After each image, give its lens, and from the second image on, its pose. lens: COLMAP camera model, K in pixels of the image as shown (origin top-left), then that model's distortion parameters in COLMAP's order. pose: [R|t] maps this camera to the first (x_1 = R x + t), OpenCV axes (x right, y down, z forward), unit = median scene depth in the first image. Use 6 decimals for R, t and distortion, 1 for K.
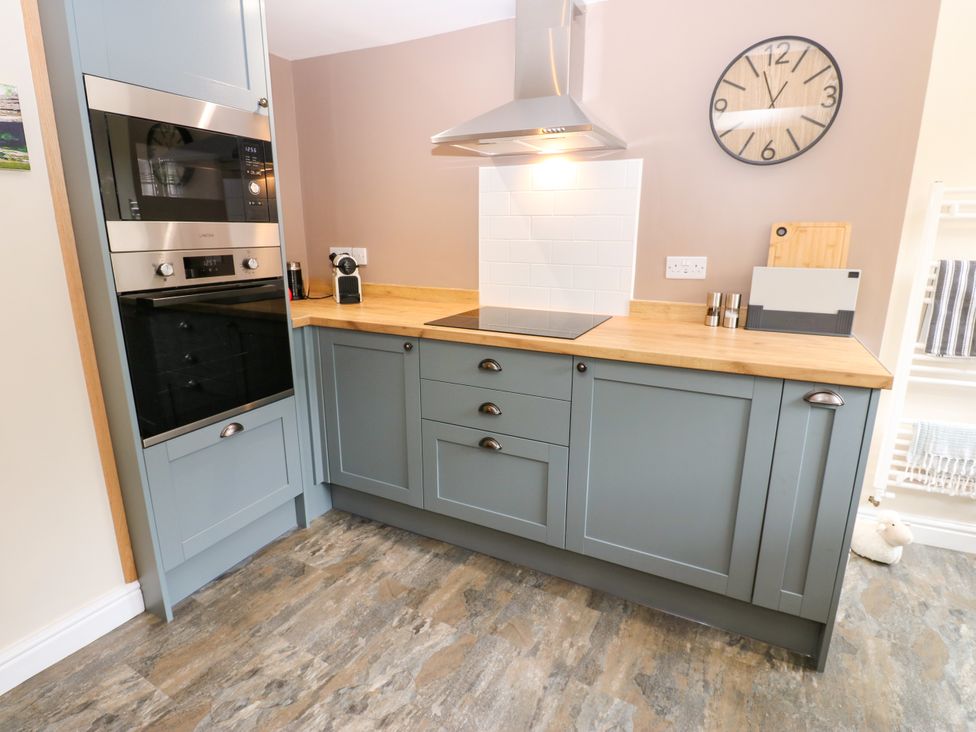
lens RADIAL K [[510.5, 0, 497.1], [0, 510.5, 361.5], [0, 0, 1]] dist [-0.004270, -0.009675]
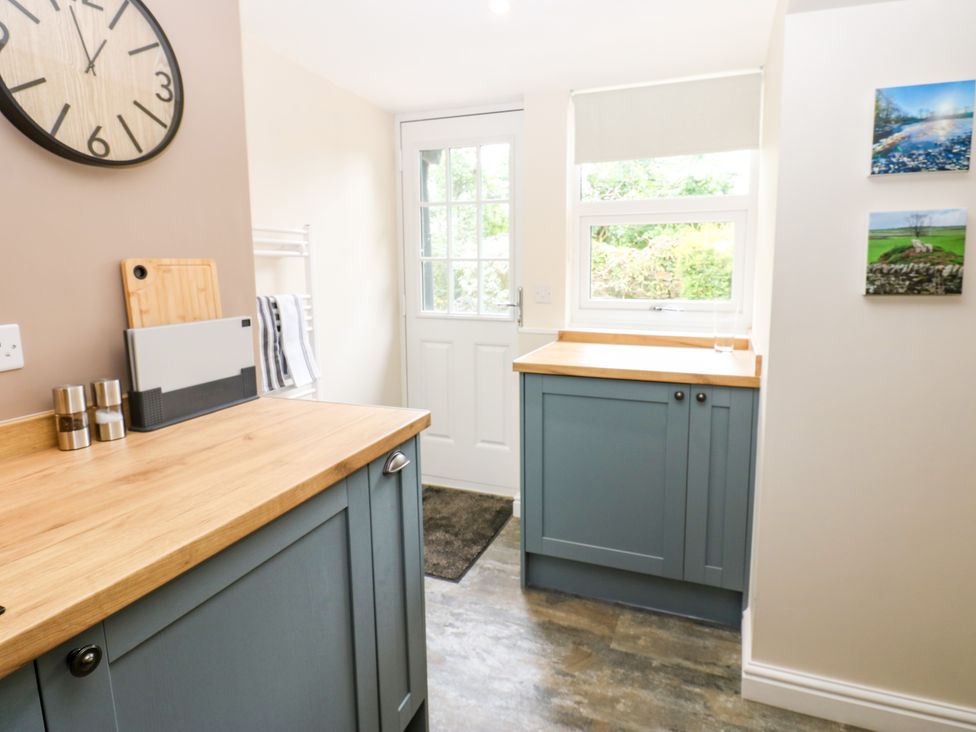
lens RADIAL K [[538.3, 0, 511.9], [0, 538.3, 339.6], [0, 0, 1]] dist [-0.026954, 0.001060]
pose [[-0.110855, -0.135916, 0.984499, -0.172773], [0.251918, 0.954409, 0.160128, -0.168738], [-0.961378, 0.265764, -0.071562, 0.639960]]
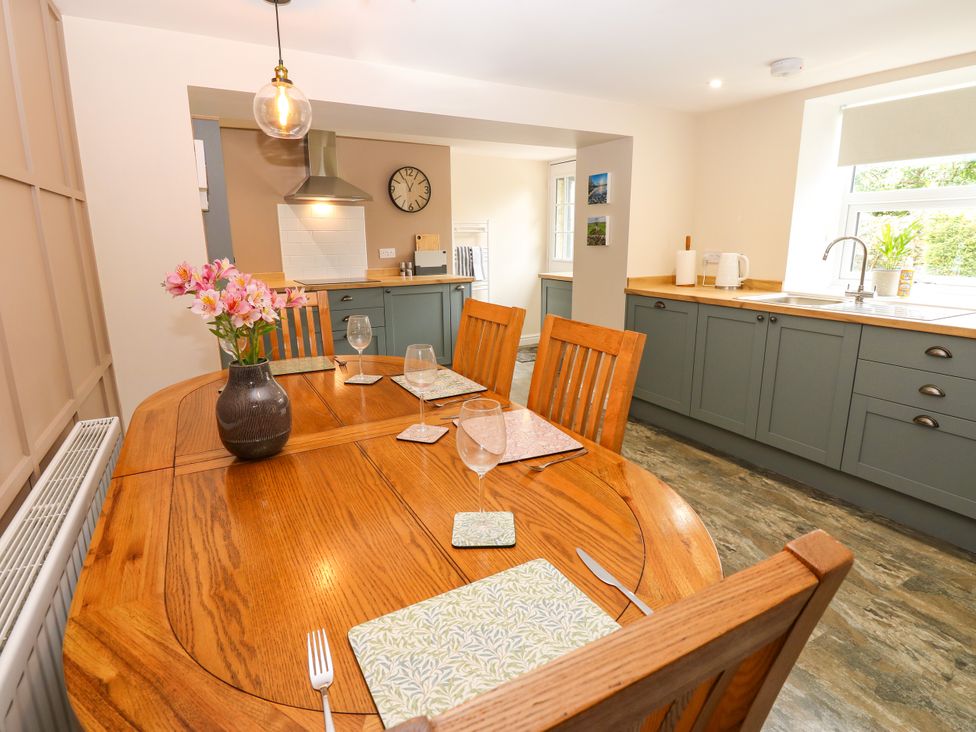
lens RADIAL K [[510.5, 0, 495.0], [0, 510.5, 365.6], [0, 0, 1]] dist [-0.004270, -0.009675]
pose [[0.549123, -0.210455, 0.808810, -1.577177], [0.216273, 0.970592, 0.105718, 0.204832], [-0.807273, 0.116872, 0.578490, -0.813905]]
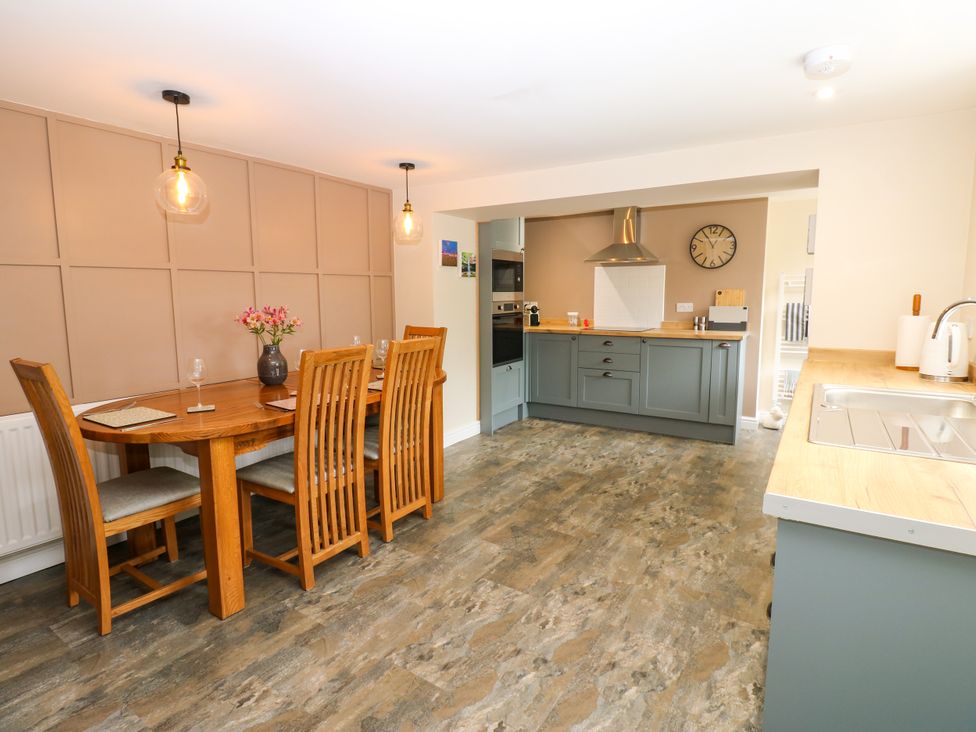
lens RADIAL K [[510.5, 0, 494.1], [0, 510.5, 360.9], [0, 0, 1]] dist [-0.004270, -0.009675]
pose [[0.996798, 0.001126, -0.079956, -0.404738], [-0.010542, 0.993024, -0.117440, 0.428072], [0.079266, 0.117907, 0.989856, -1.711216]]
